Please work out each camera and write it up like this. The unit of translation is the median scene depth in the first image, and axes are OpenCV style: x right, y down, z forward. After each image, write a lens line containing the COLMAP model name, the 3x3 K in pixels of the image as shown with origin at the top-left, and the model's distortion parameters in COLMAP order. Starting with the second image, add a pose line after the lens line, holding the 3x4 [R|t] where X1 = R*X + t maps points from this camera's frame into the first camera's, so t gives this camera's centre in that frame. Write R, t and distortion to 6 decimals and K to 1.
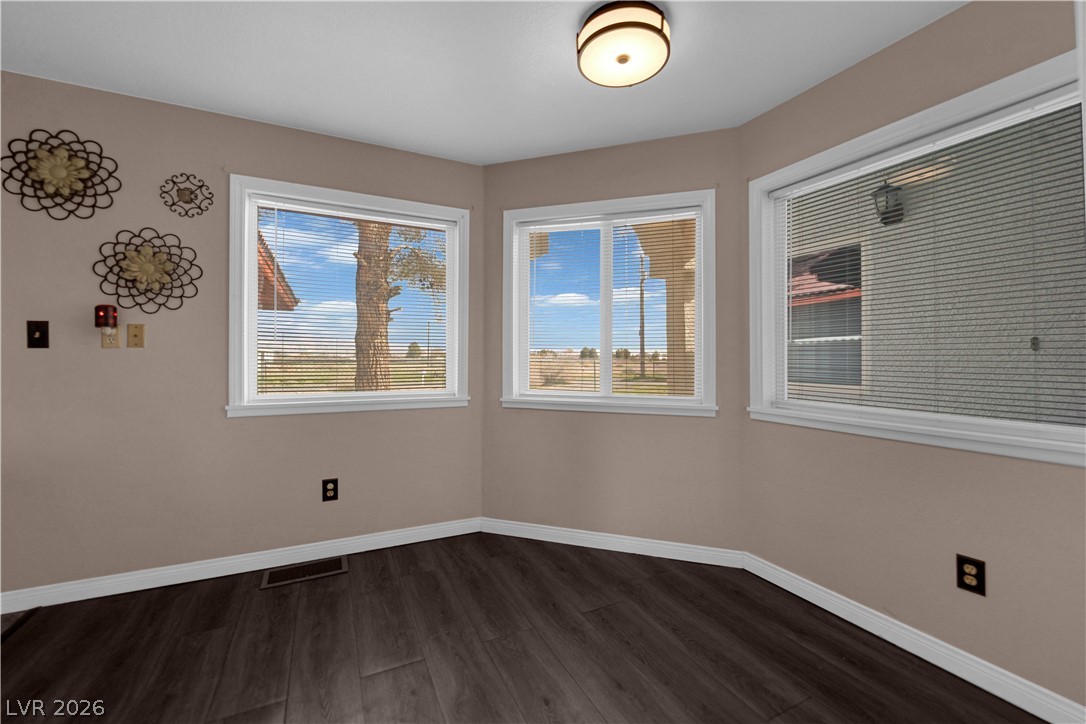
lens RADIAL K [[434.9, 0, 540.1], [0, 434.9, 360.0], [0, 0, 1]] dist [-0.009830, -0.001335]
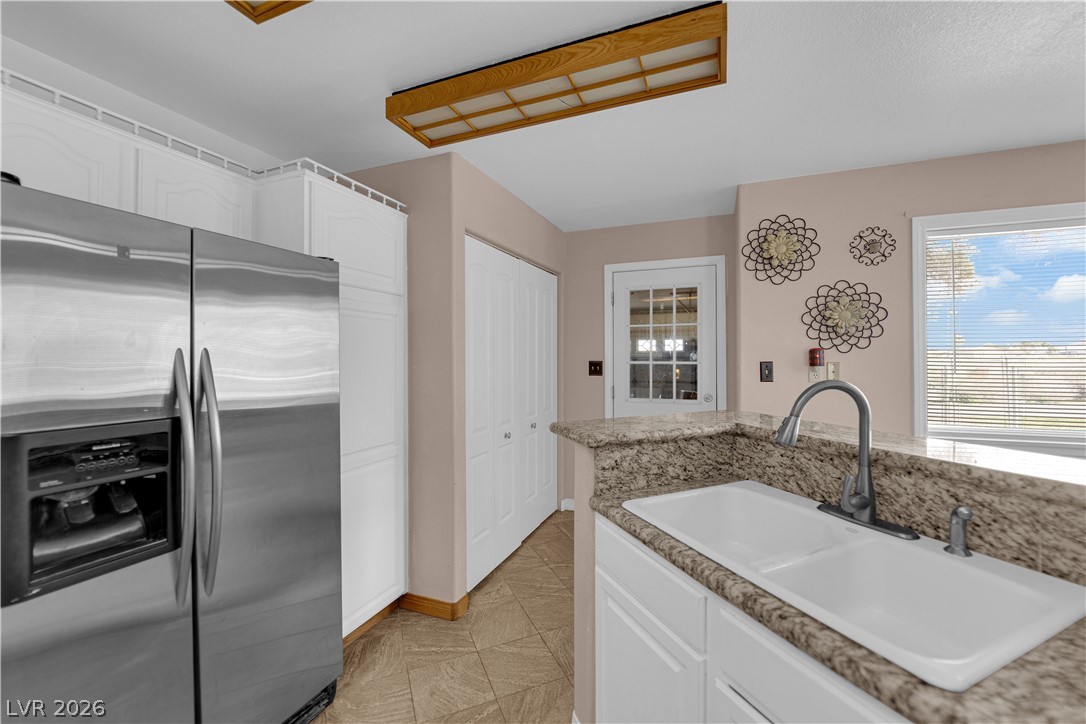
lens RADIAL K [[434.9, 0, 544.3], [0, 434.9, 355.2], [0, 0, 1]] dist [-0.009830, -0.001335]
pose [[0.672960, -0.007692, -0.739639, -0.591155], [0.003773, 0.999969, -0.006966, -0.098092], [0.739669, 0.001897, 0.672968, -0.407866]]
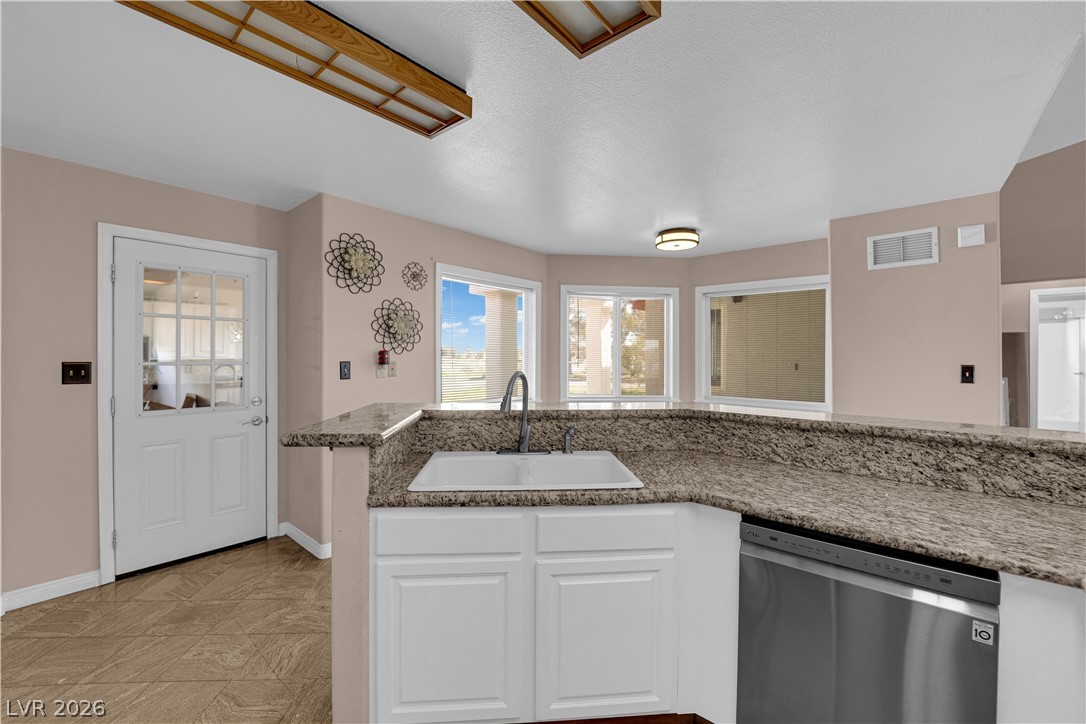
lens RADIAL K [[434.9, 0, 541.4], [0, 434.9, 357.2], [0, 0, 1]] dist [-0.009830, -0.001335]
pose [[0.919929, -0.000761, 0.392084, -1.060184], [0.000613, 1.000000, 0.000502, -0.099056], [-0.392084, -0.000221, 0.919929, -0.625802]]
